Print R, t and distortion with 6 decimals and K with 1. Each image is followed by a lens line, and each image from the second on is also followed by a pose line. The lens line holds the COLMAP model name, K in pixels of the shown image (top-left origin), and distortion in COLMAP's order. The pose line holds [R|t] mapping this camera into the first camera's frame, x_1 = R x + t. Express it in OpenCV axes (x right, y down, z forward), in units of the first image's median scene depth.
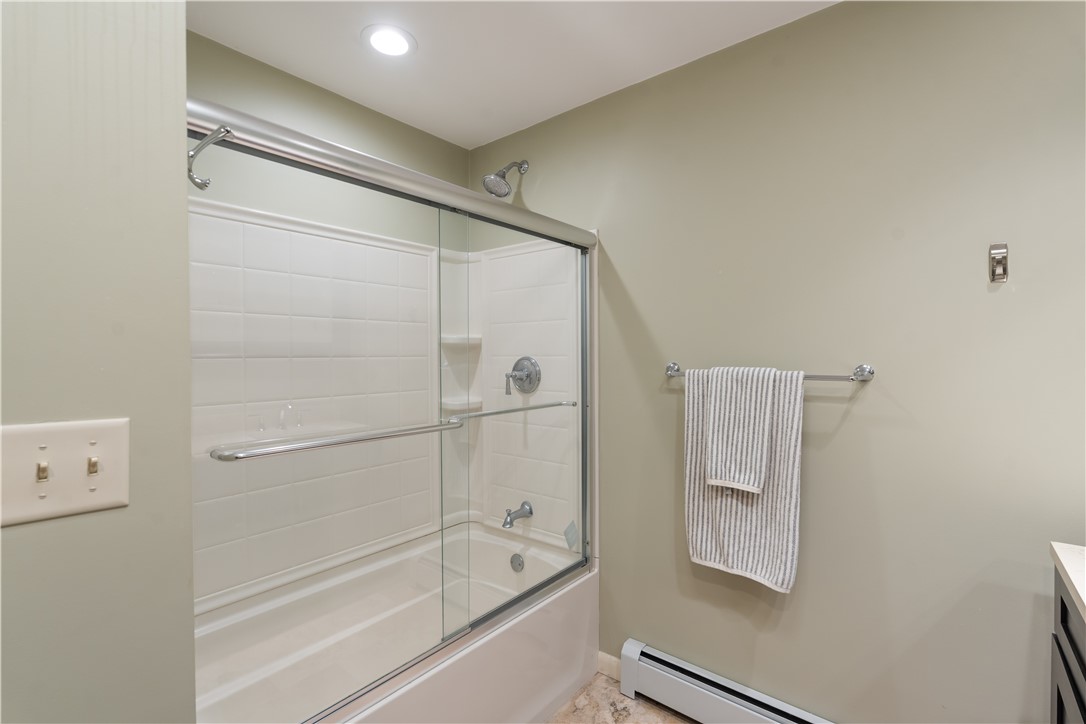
lens RADIAL K [[492.5, 0, 545.5], [0, 492.5, 361.0], [0, 0, 1]] dist [-0.003388, 0.001711]
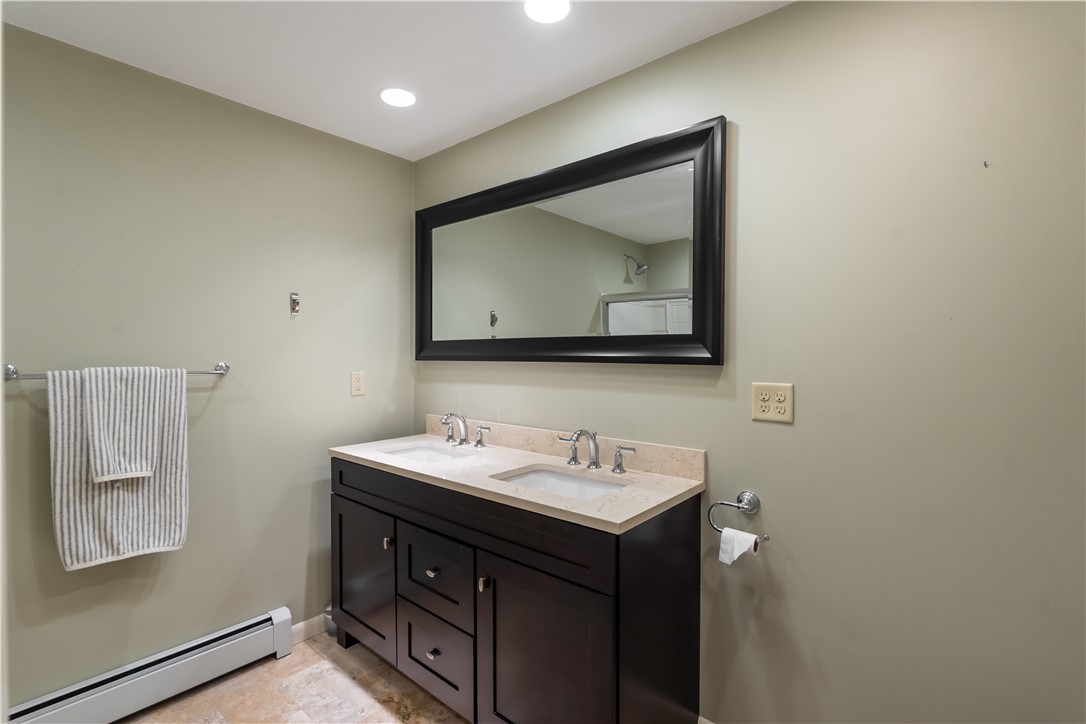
lens RADIAL K [[492.5, 0, 545.3], [0, 492.5, 356.1], [0, 0, 1]] dist [-0.003388, 0.001711]
pose [[0.036778, -0.001355, 0.999323, -0.659800], [0.014897, 0.999889, 0.000807, 0.001868], [-0.999212, 0.014857, 0.036794, 0.034032]]
